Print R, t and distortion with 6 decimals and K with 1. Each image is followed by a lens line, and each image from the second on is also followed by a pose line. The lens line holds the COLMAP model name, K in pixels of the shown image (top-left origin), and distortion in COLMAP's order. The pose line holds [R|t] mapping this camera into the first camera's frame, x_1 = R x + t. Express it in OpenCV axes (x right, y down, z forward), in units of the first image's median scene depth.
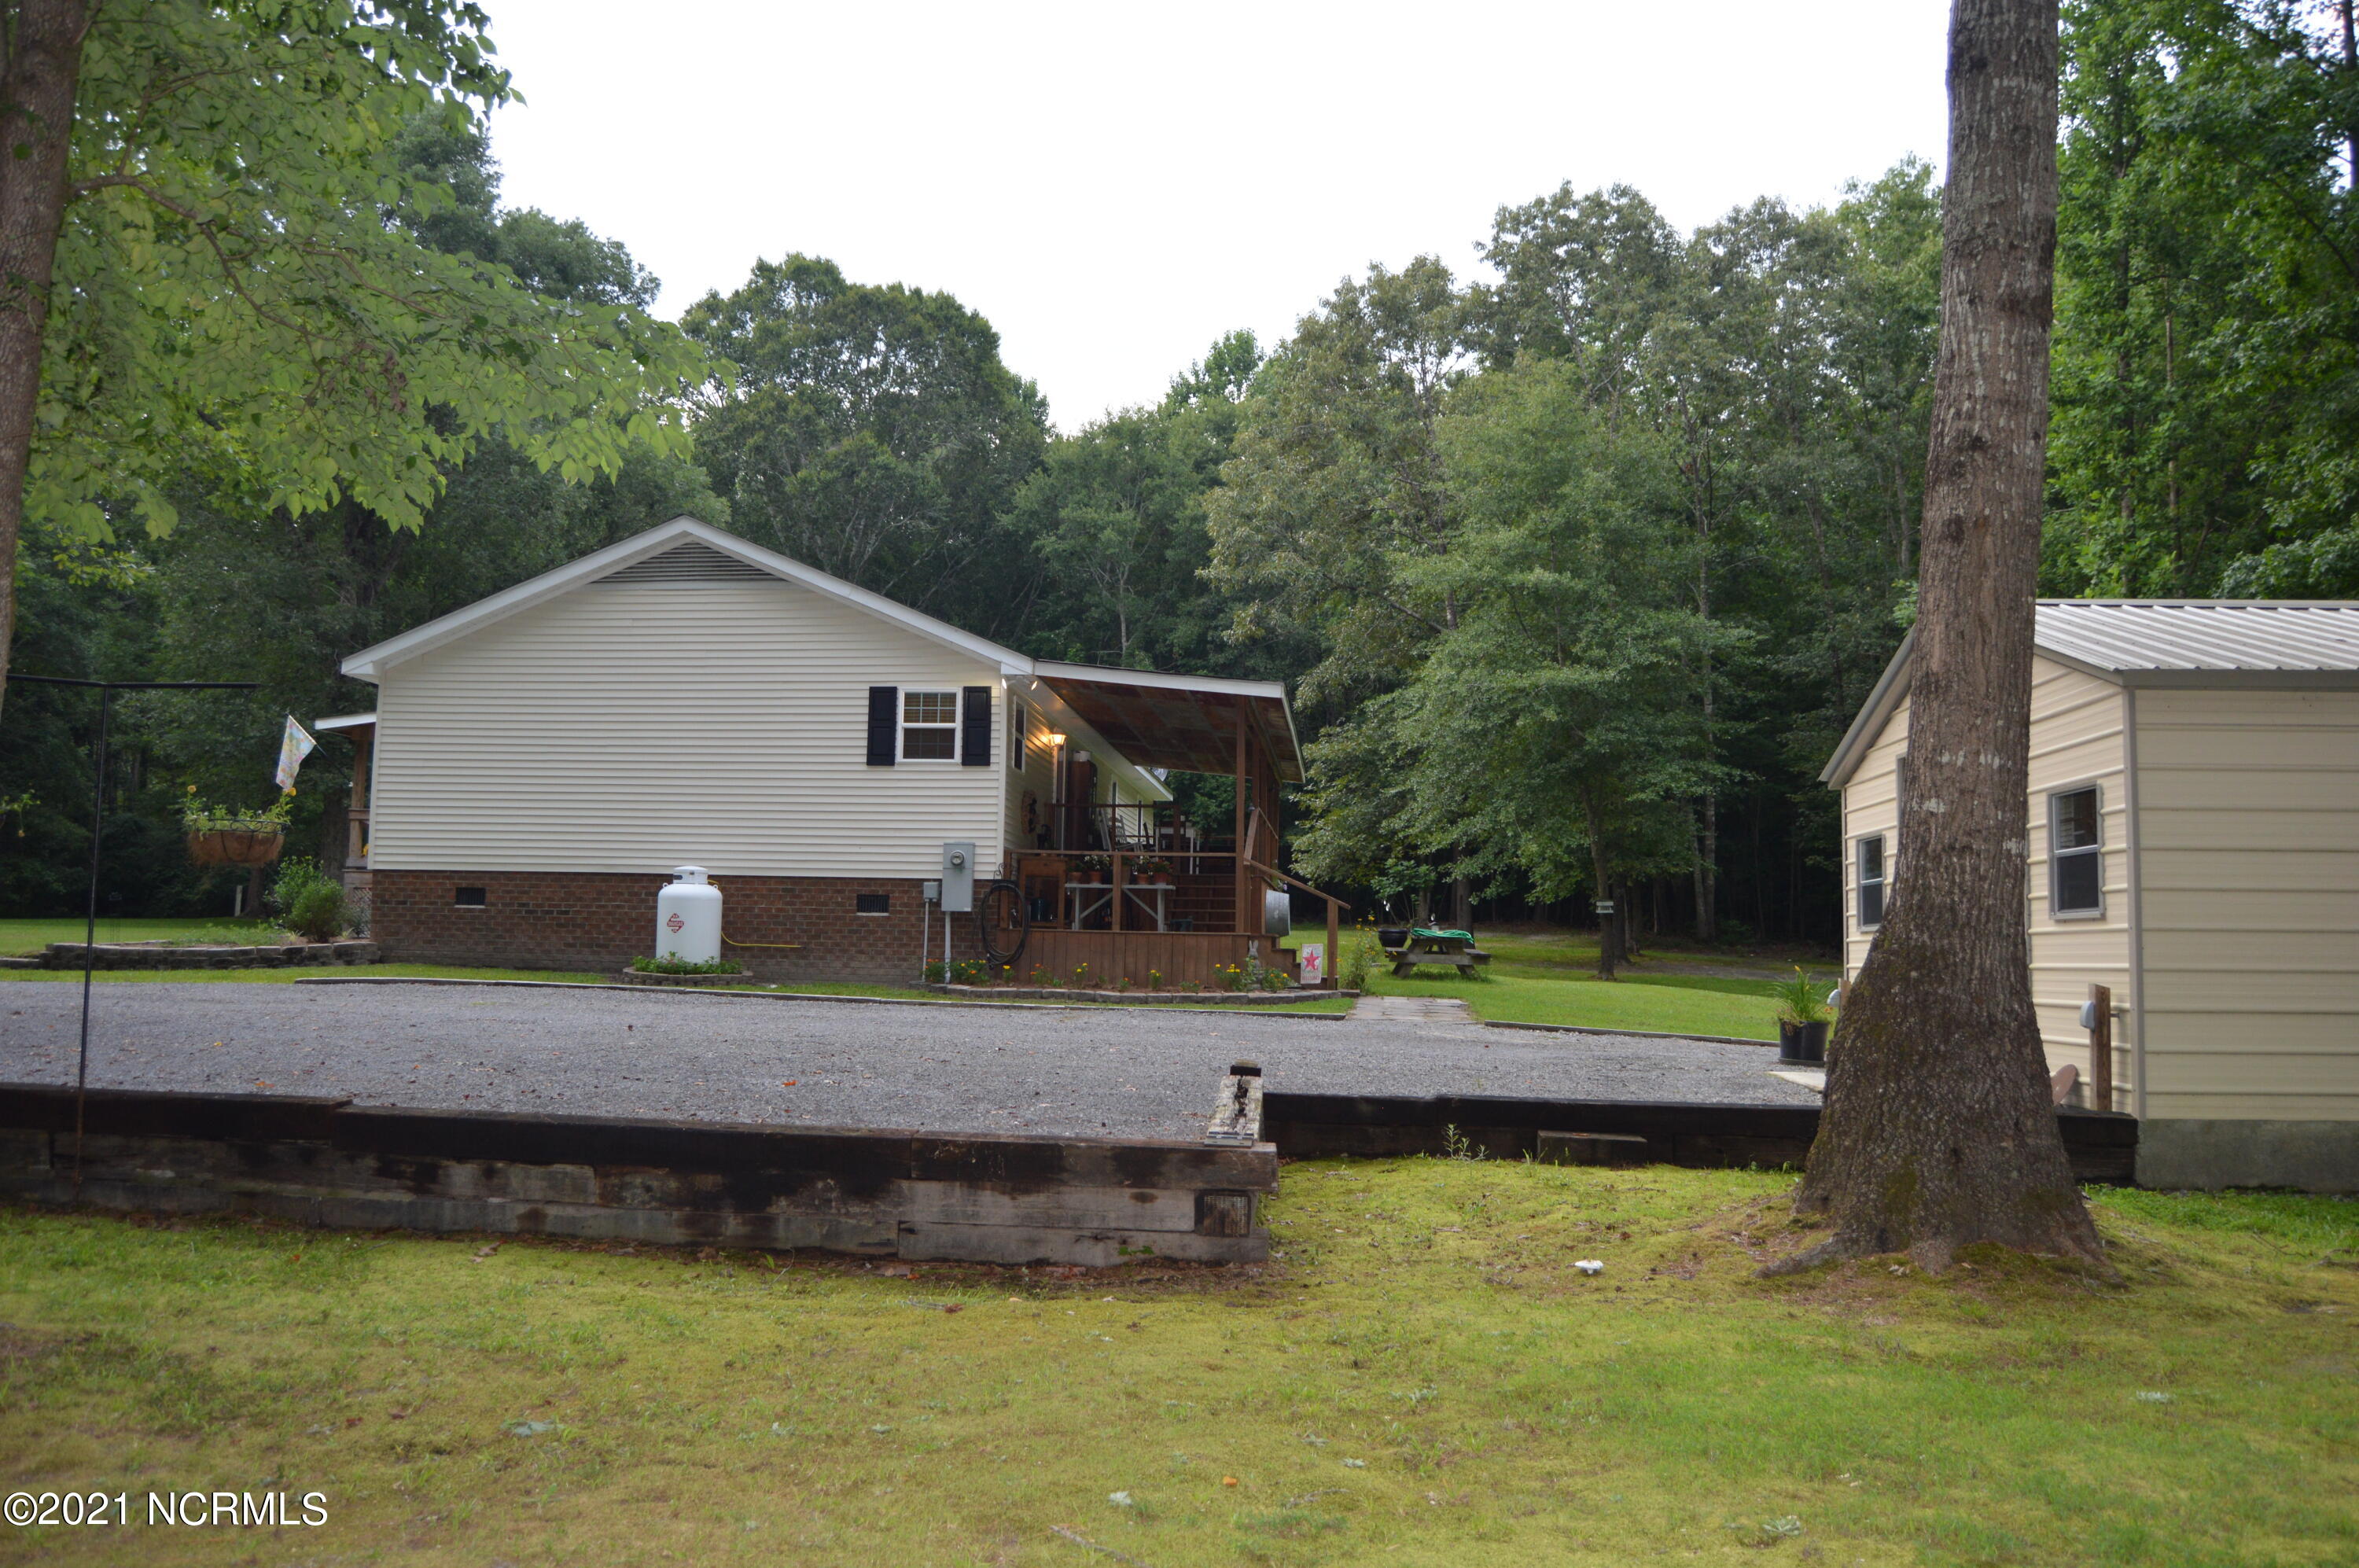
lens RADIAL K [[1851.9, 0, 1179.5], [0, 1851.9, 784.0], [0, 0, 1]] dist [-0.085829, 0.011032]
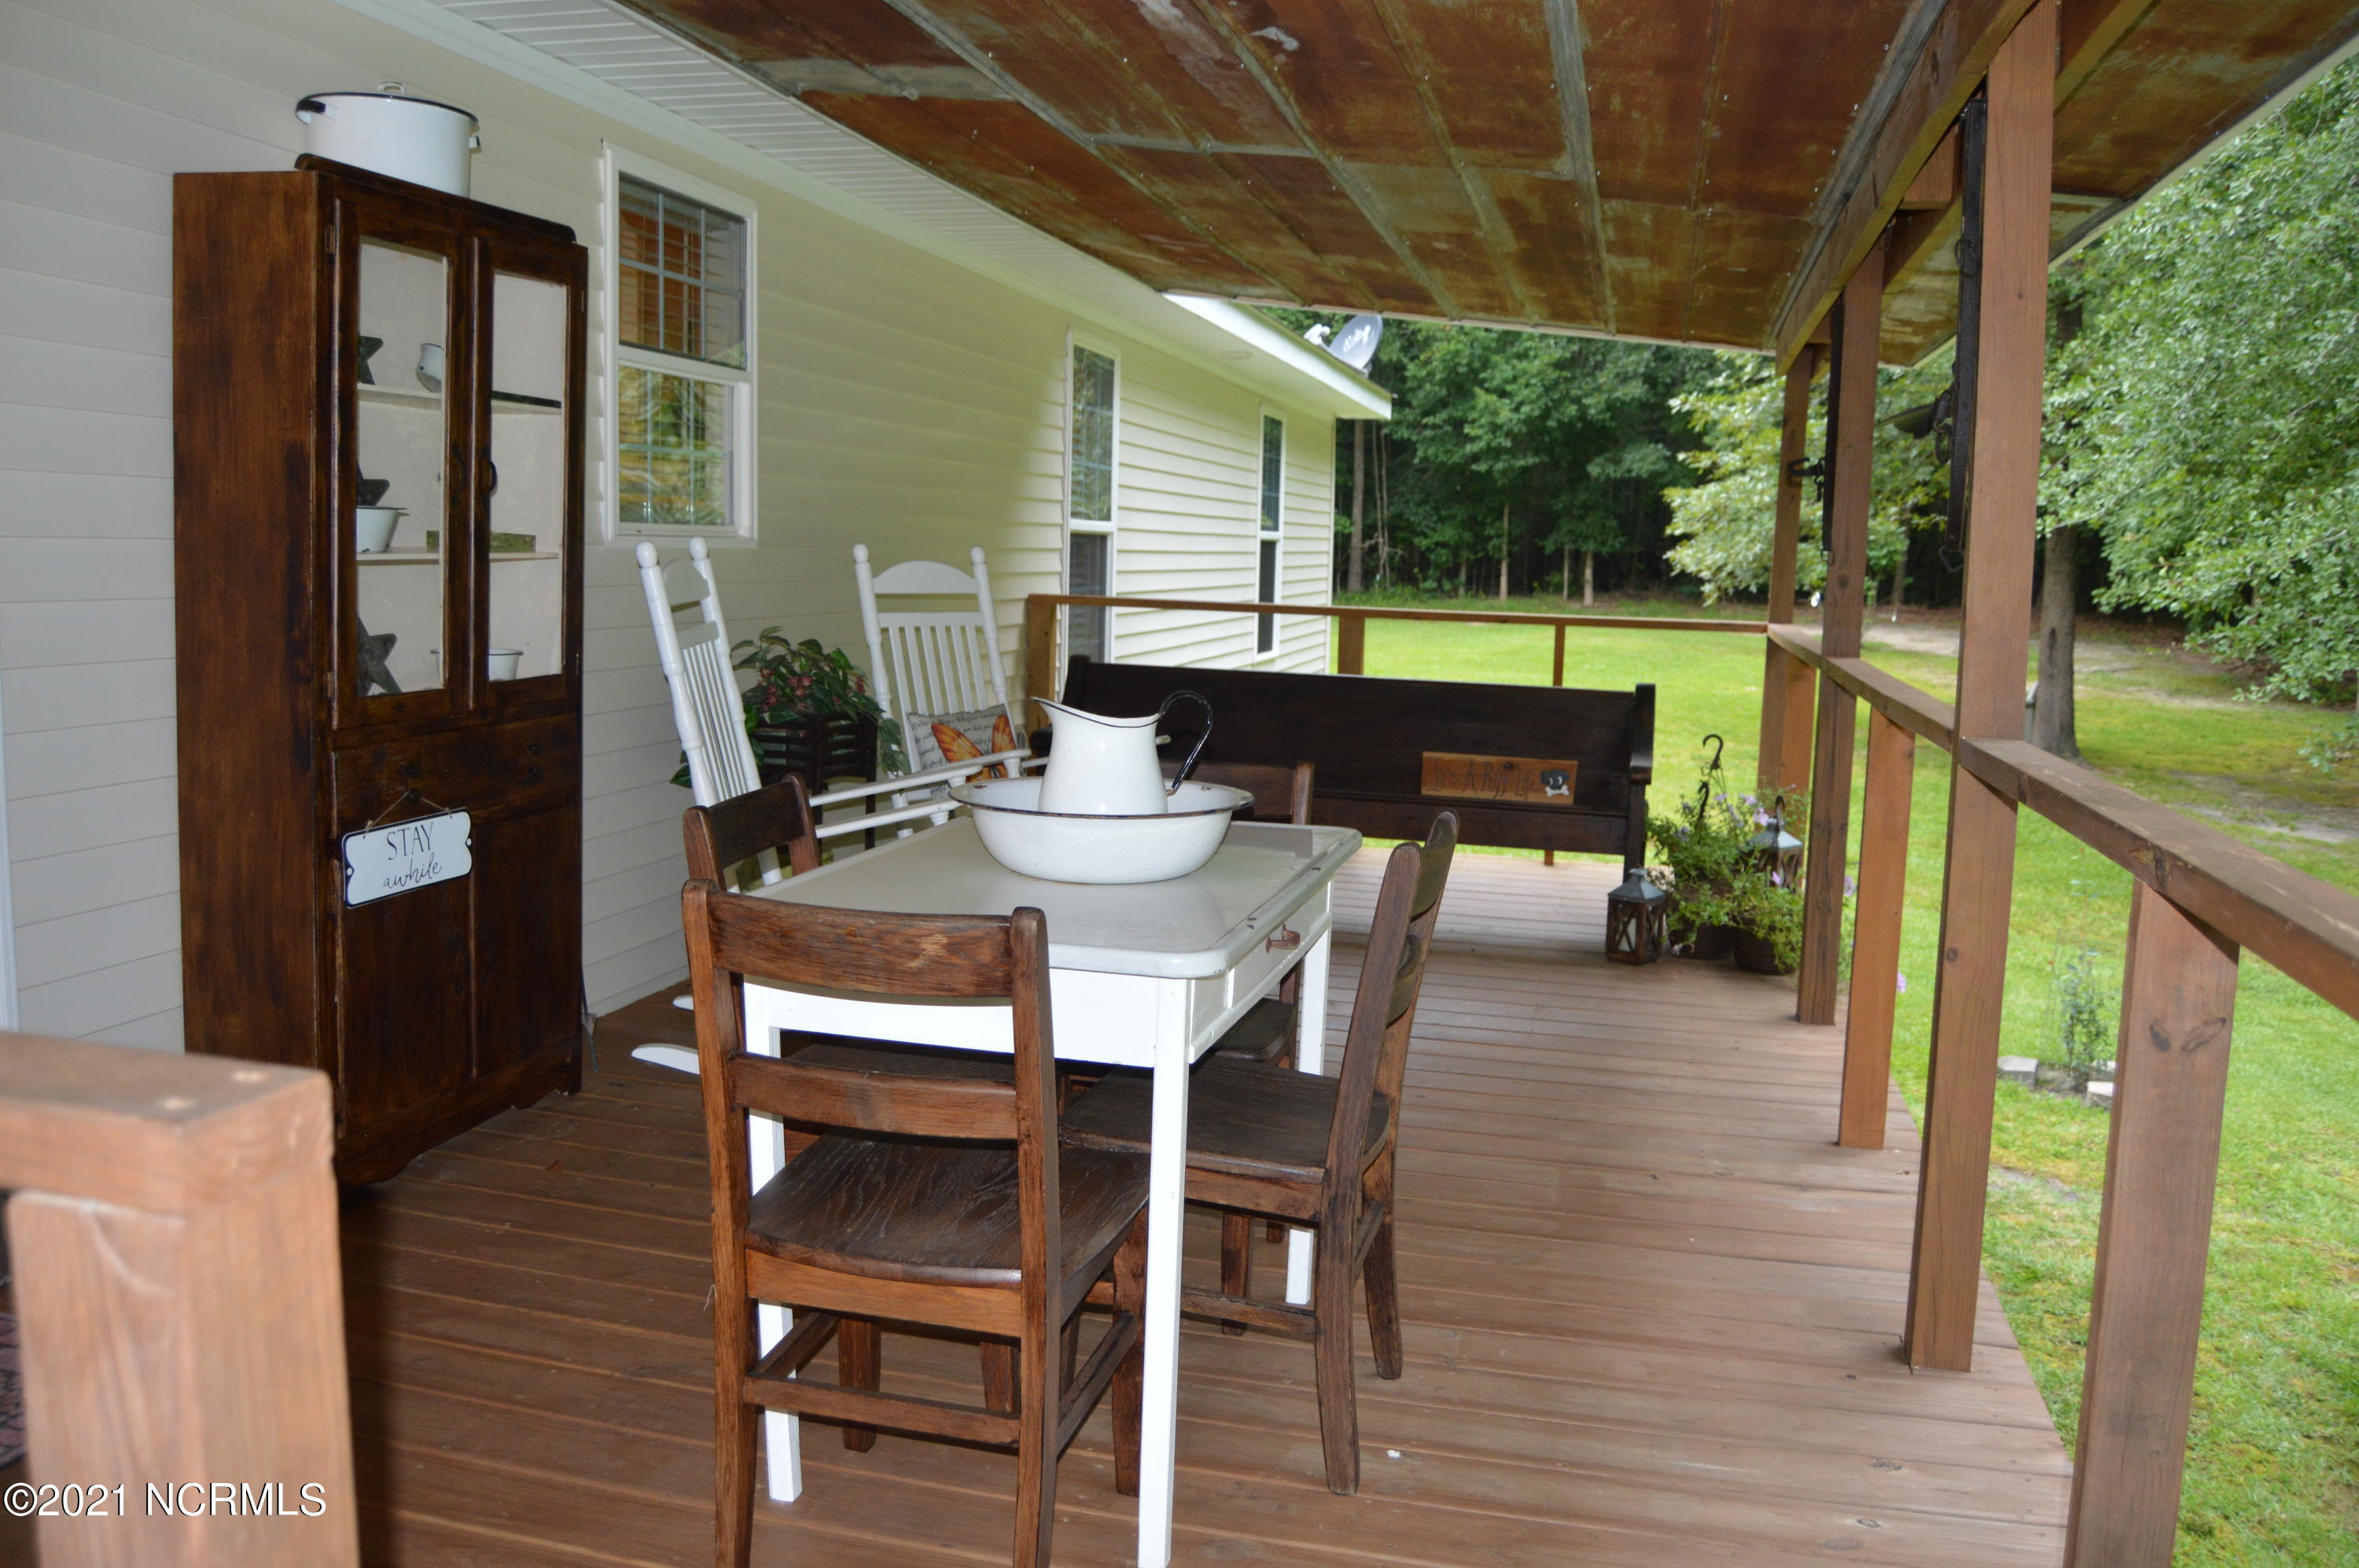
lens RADIAL K [[1851.9, 0, 1179.5], [0, 1851.9, 784.0], [0, 0, 1]] dist [-0.085829, 0.011032]
pose [[0.987708, 0.028213, -0.153744, 0.021338], [0.006160, 0.975787, 0.218636, -0.001067], [0.156190, -0.216895, 0.963619, 0.971332]]
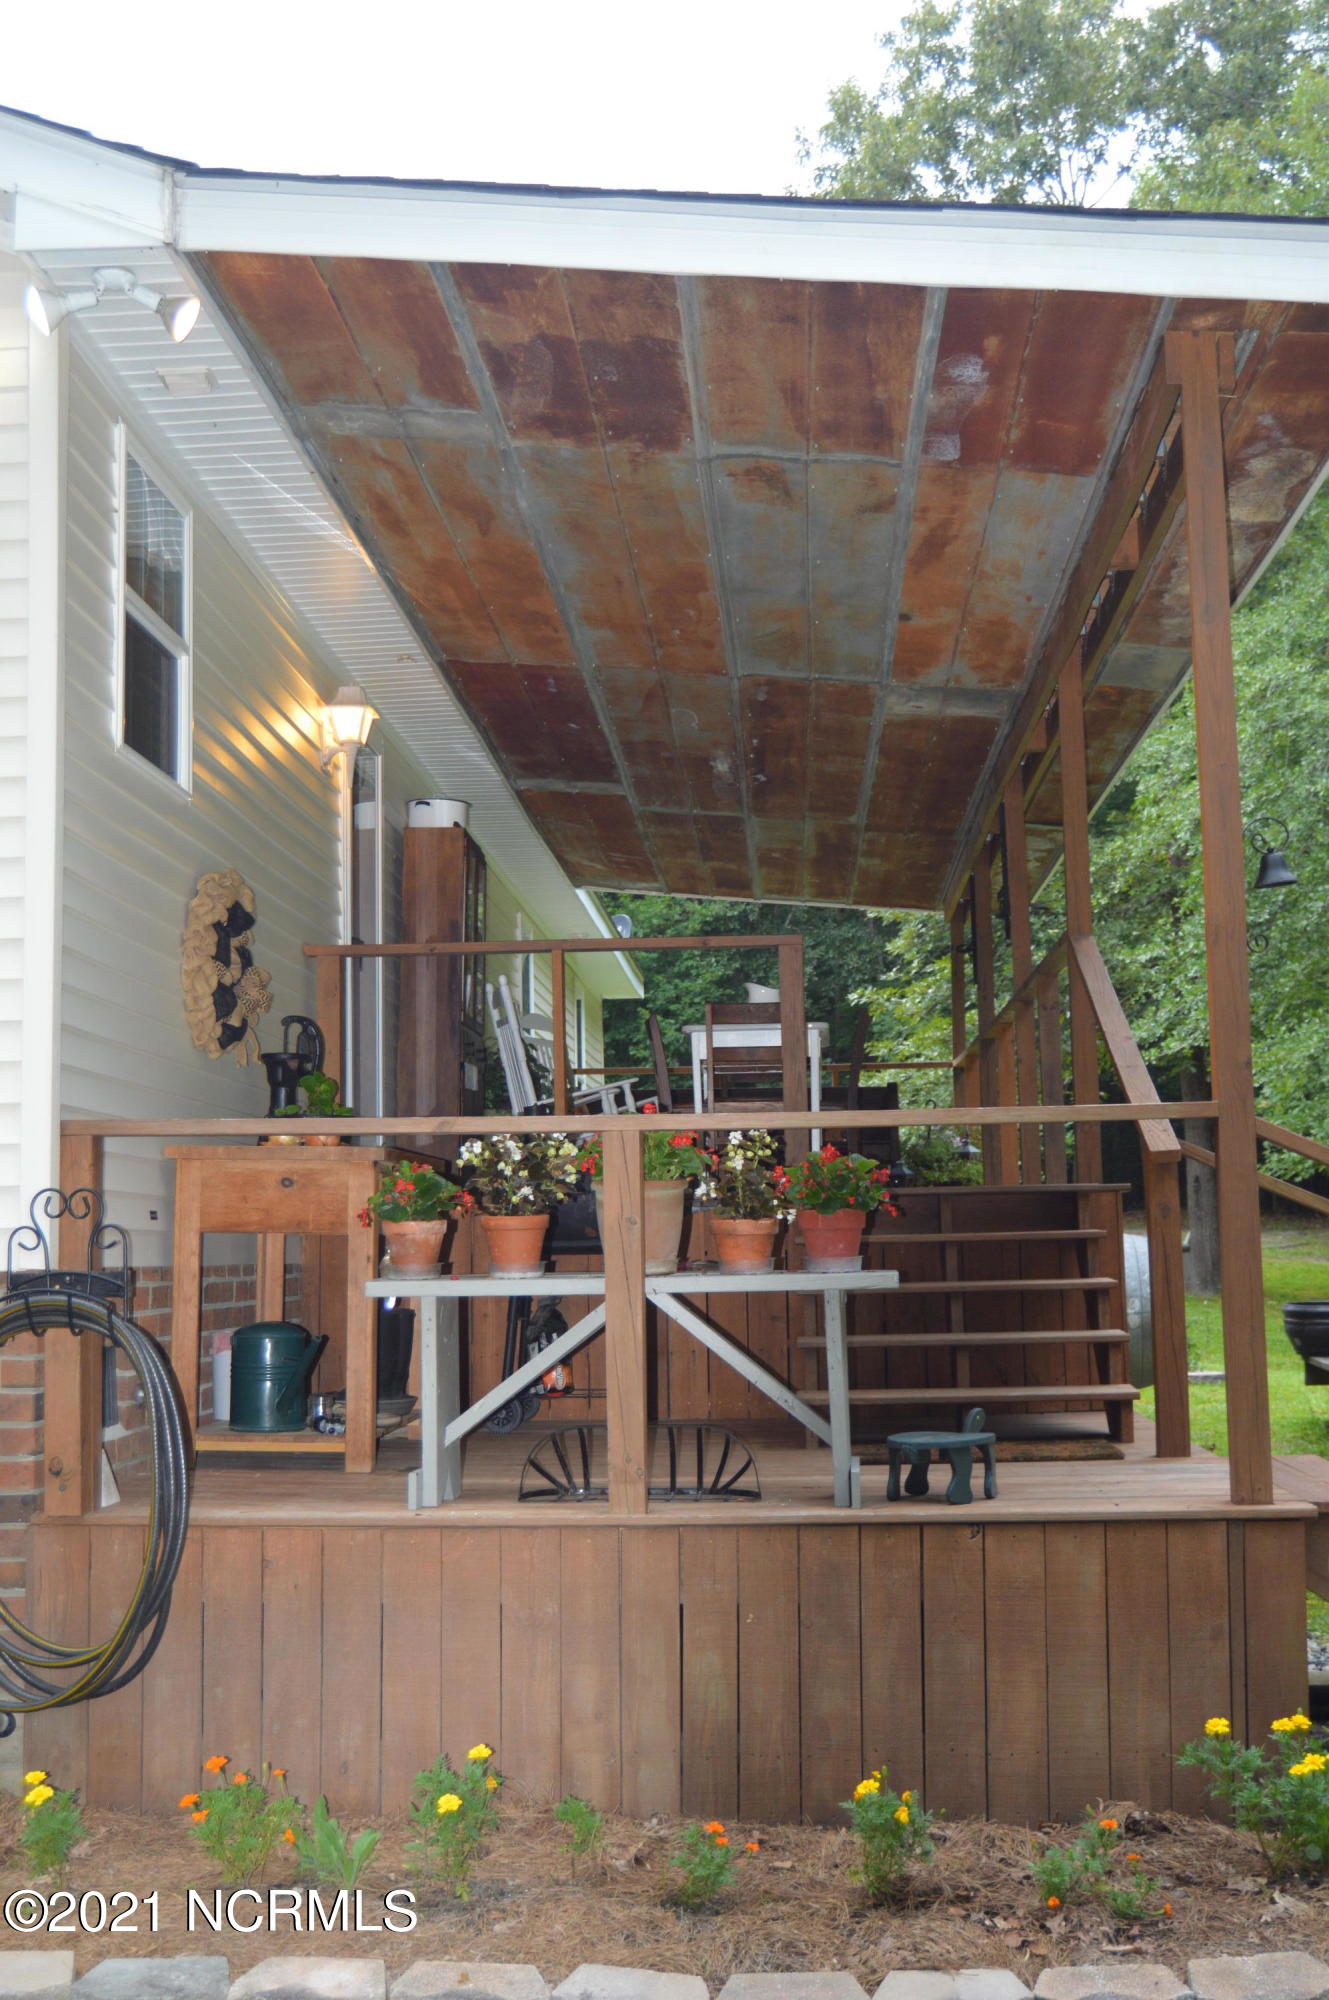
lens RADIAL K [[2388.6, 0, 664.5], [0, 2388.6, 1000.0], [0, 0, 1]] dist [-0.013437, -0.004833]
pose [[0.998753, -0.030110, 0.039832, -0.033444], [0.030476, 0.999498, -0.008614, 0.022726], [-0.039552, 0.009817, 0.999169, 0.637554]]
